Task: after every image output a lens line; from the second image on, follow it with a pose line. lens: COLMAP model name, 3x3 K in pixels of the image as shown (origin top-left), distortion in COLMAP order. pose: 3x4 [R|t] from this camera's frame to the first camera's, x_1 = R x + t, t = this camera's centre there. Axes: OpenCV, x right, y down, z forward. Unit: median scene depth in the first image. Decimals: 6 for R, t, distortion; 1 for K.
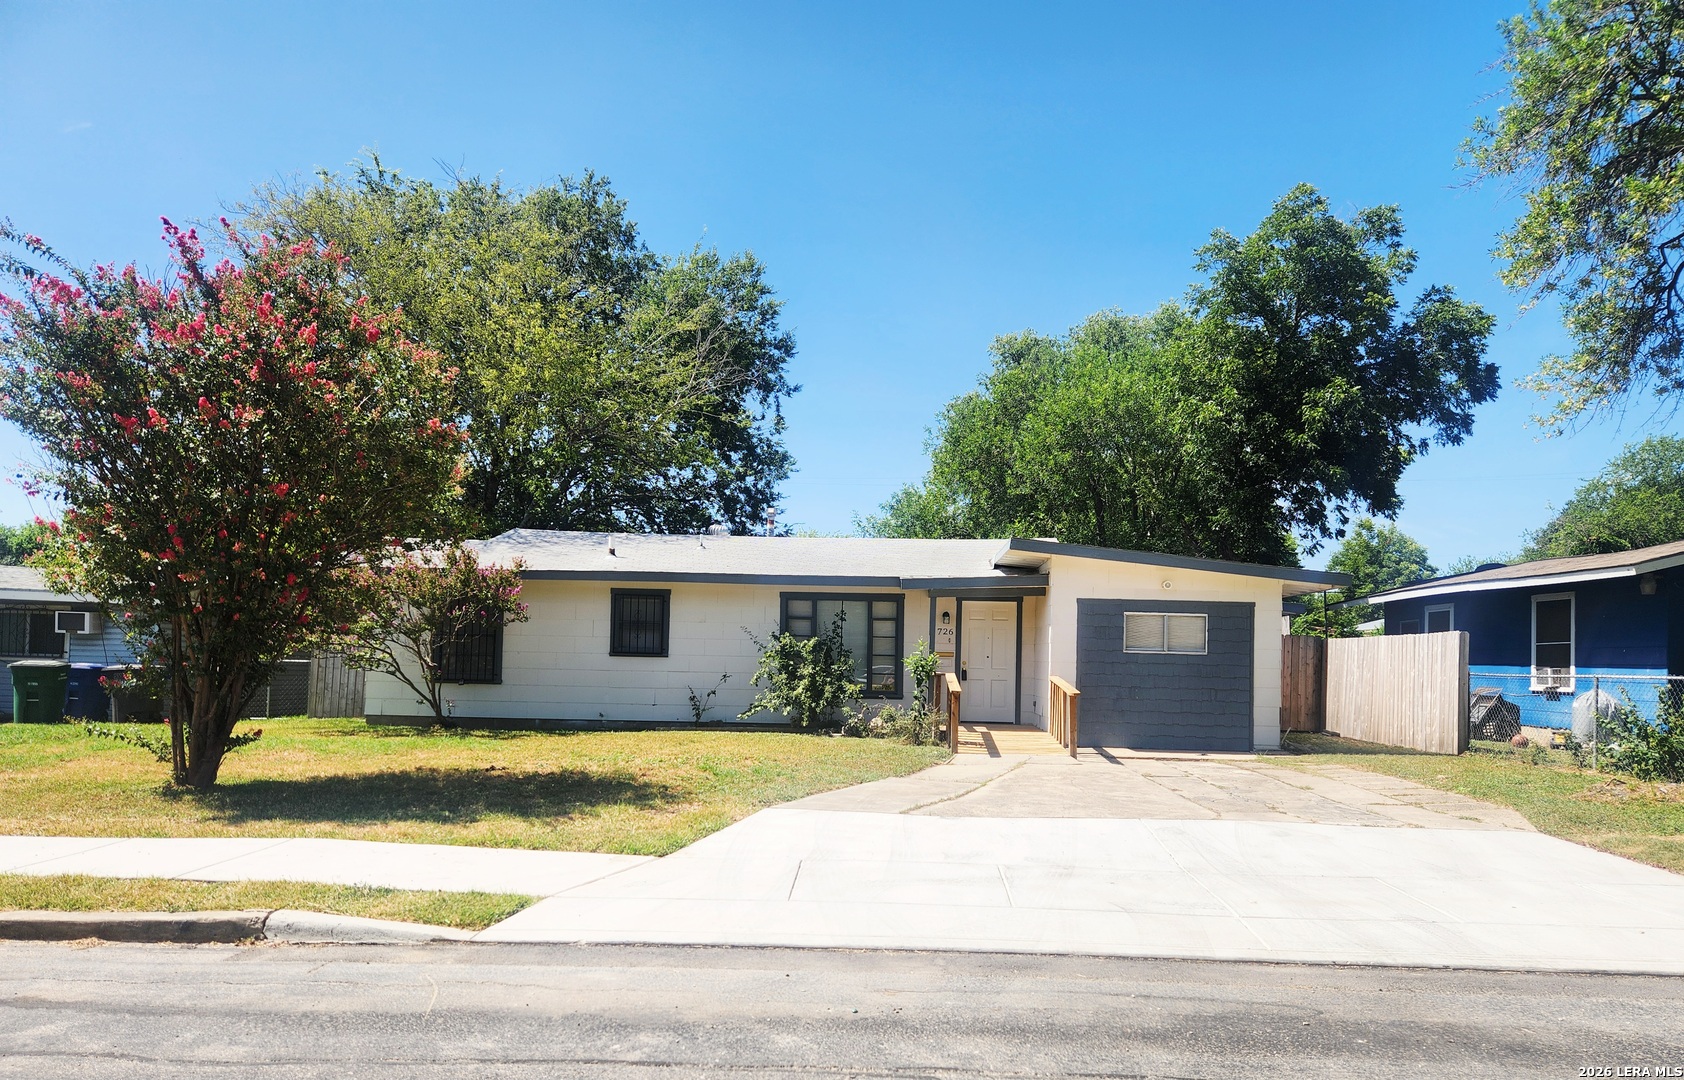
lens RADIAL K [[1149.8, 0, 846.3], [0, 1149.8, 593.2], [0, 0, 1]] dist [0.045405, 0.000463]
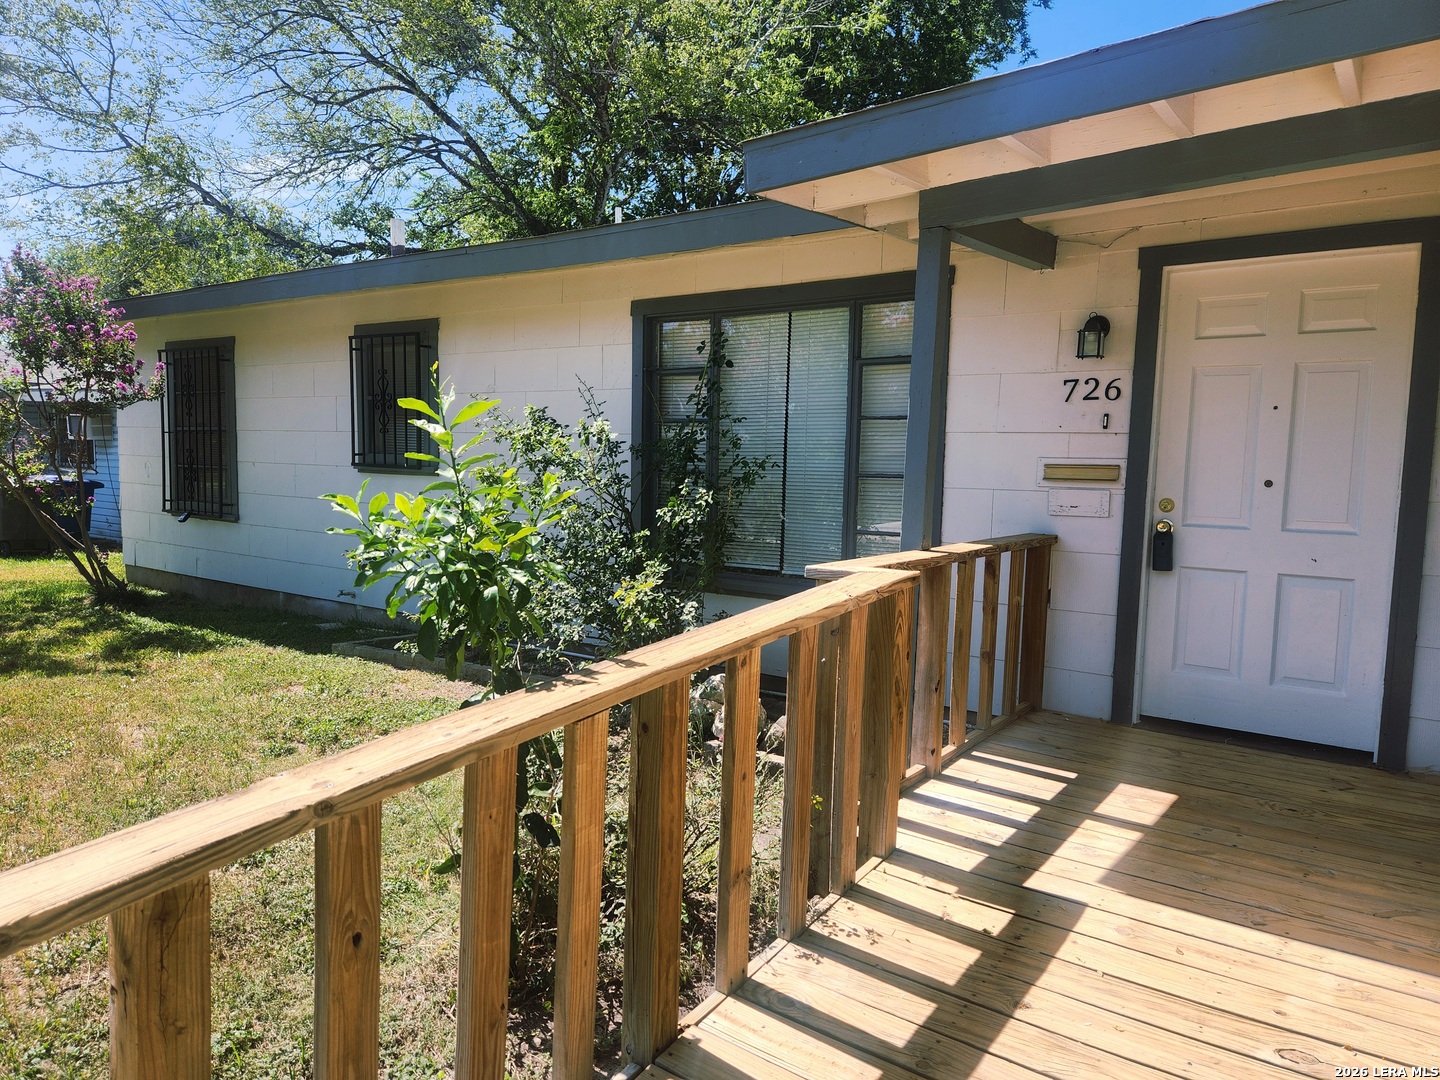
lens RADIAL K [[969.9, 0, 720.0], [0, 969.9, 540.0], [0, 0, 1]] dist [0.108418, -0.099423]
pose [[0.841371, 0.043033, -0.538742, 0.138353], [0.029150, 0.991761, 0.124743, 0.036700], [0.539671, -0.120659, 0.833184, 0.745316]]
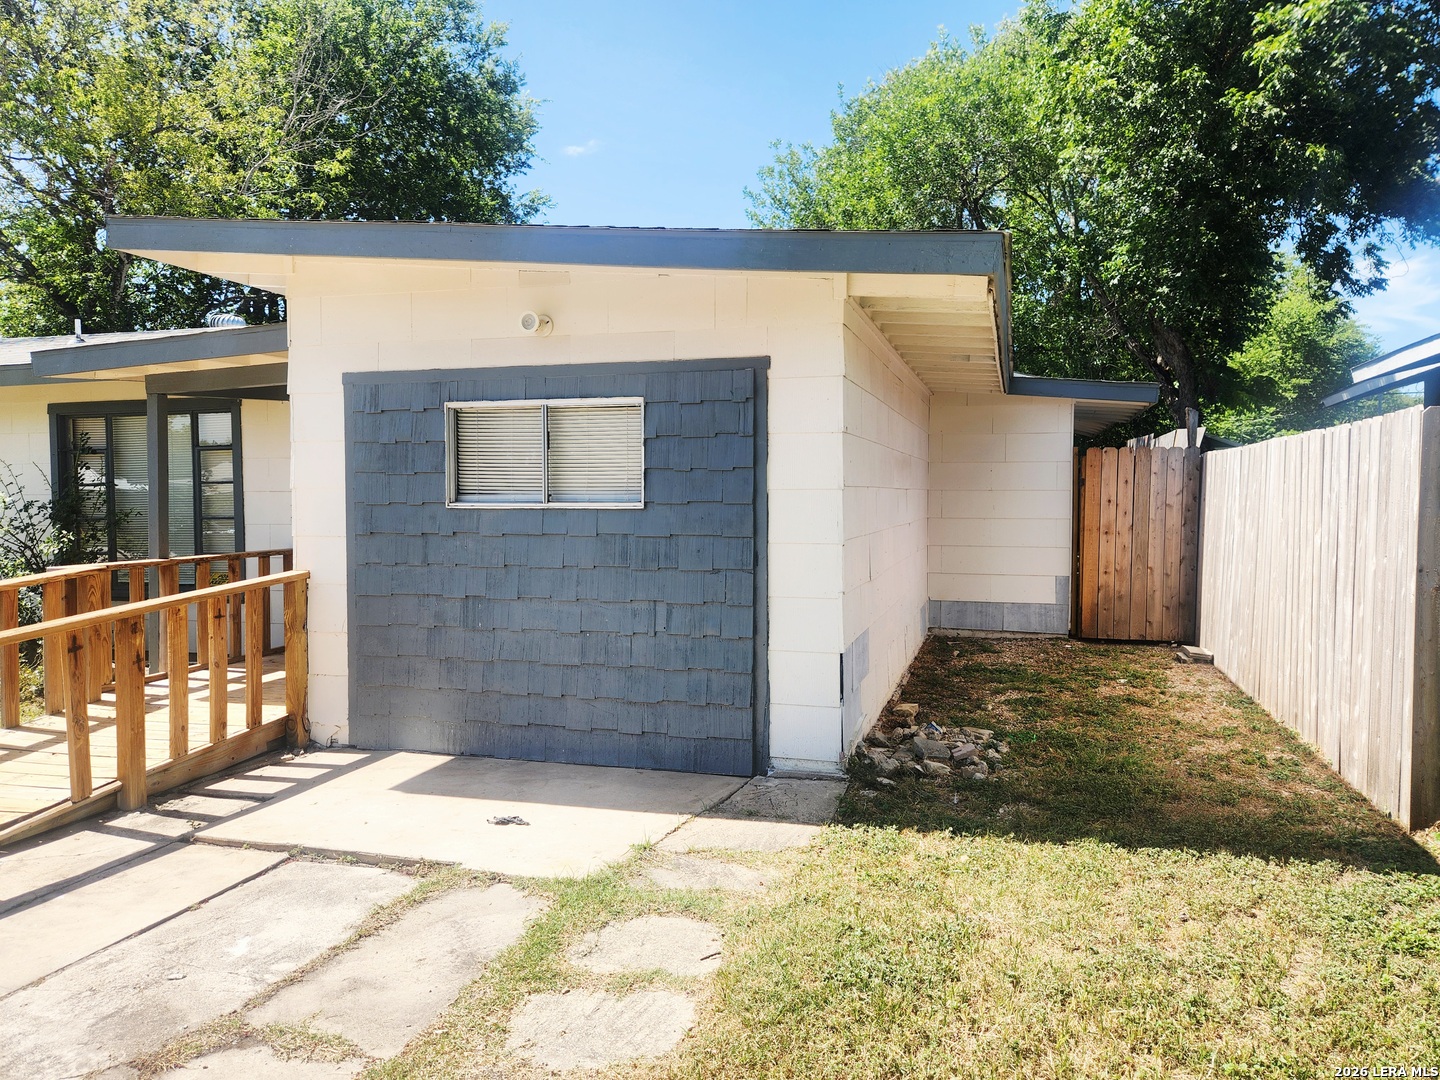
lens RADIAL K [[969.9, 0, 720.0], [0, 969.9, 540.0], [0, 0, 1]] dist [0.108418, -0.099423]
pose [[0.968769, -0.019324, -0.247209, 0.360710], [0.044386, 0.994371, 0.096211, 0.030213], [0.243959, -0.104178, 0.964174, 0.621272]]
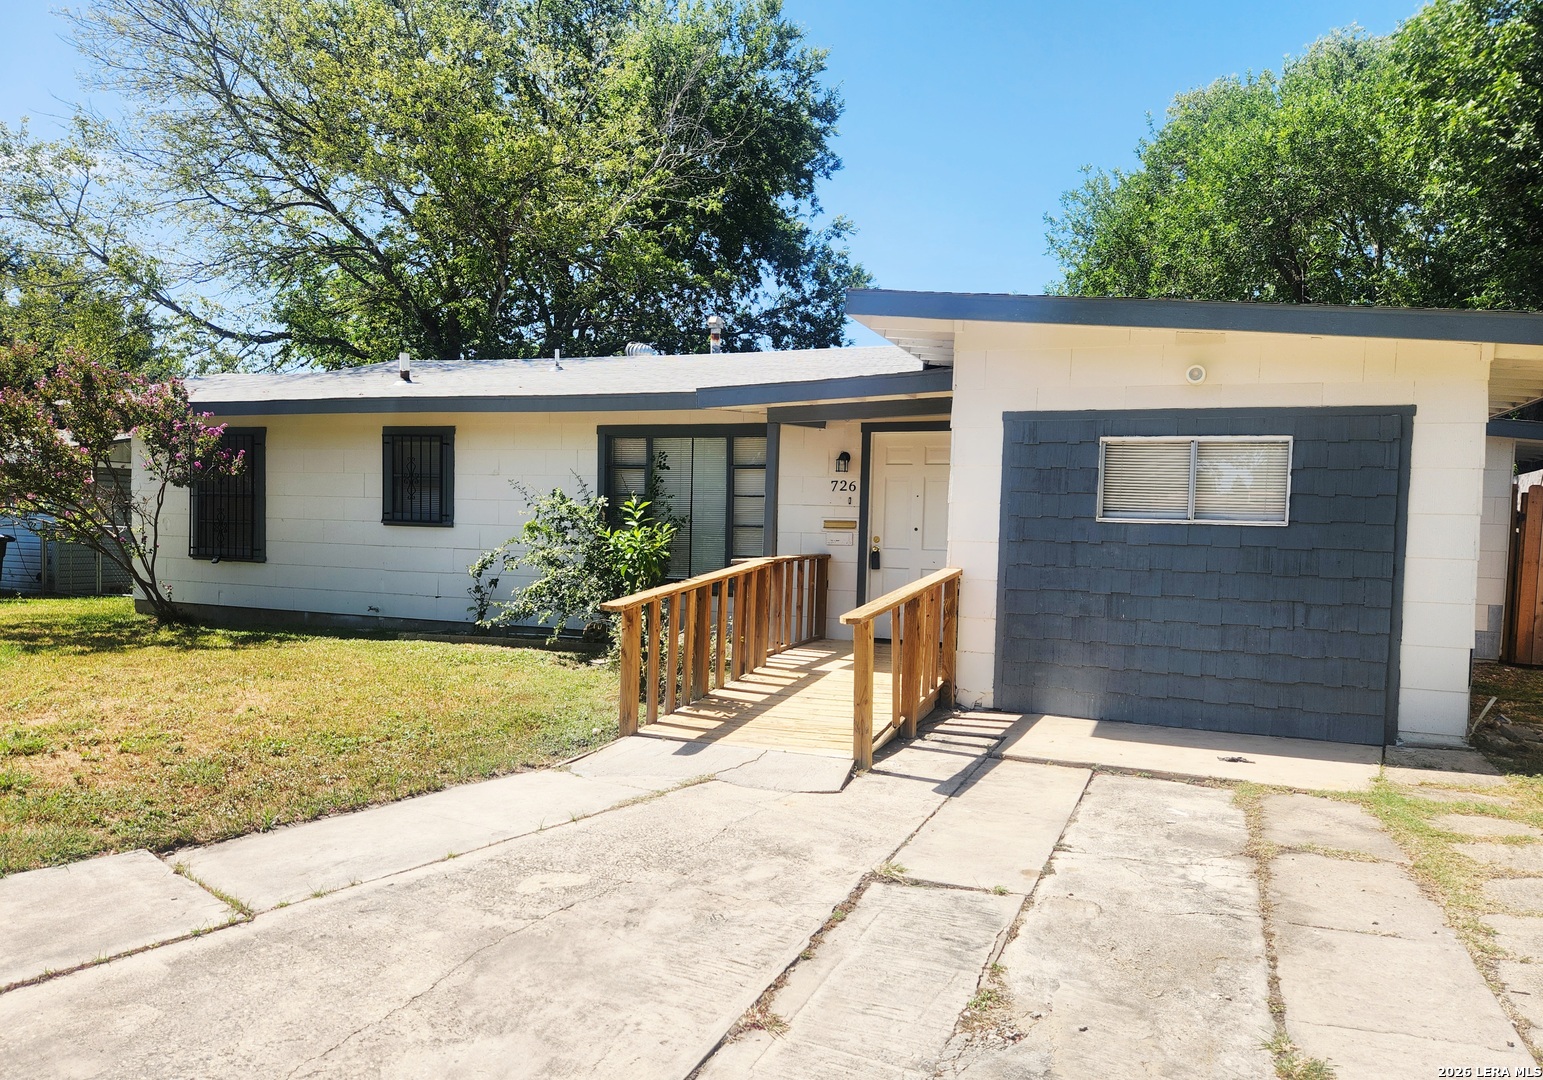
lens RADIAL K [[1048.9, 0, 772.3], [0, 1048.9, 576.0], [0, 0, 1]] dist [0.073943, -0.063461]
pose [[0.945242, 0.018987, -0.325819, 0.225403], [0.016045, 0.994396, 0.104498, 0.022331], [0.325977, -0.104004, 0.939639, 0.474585]]
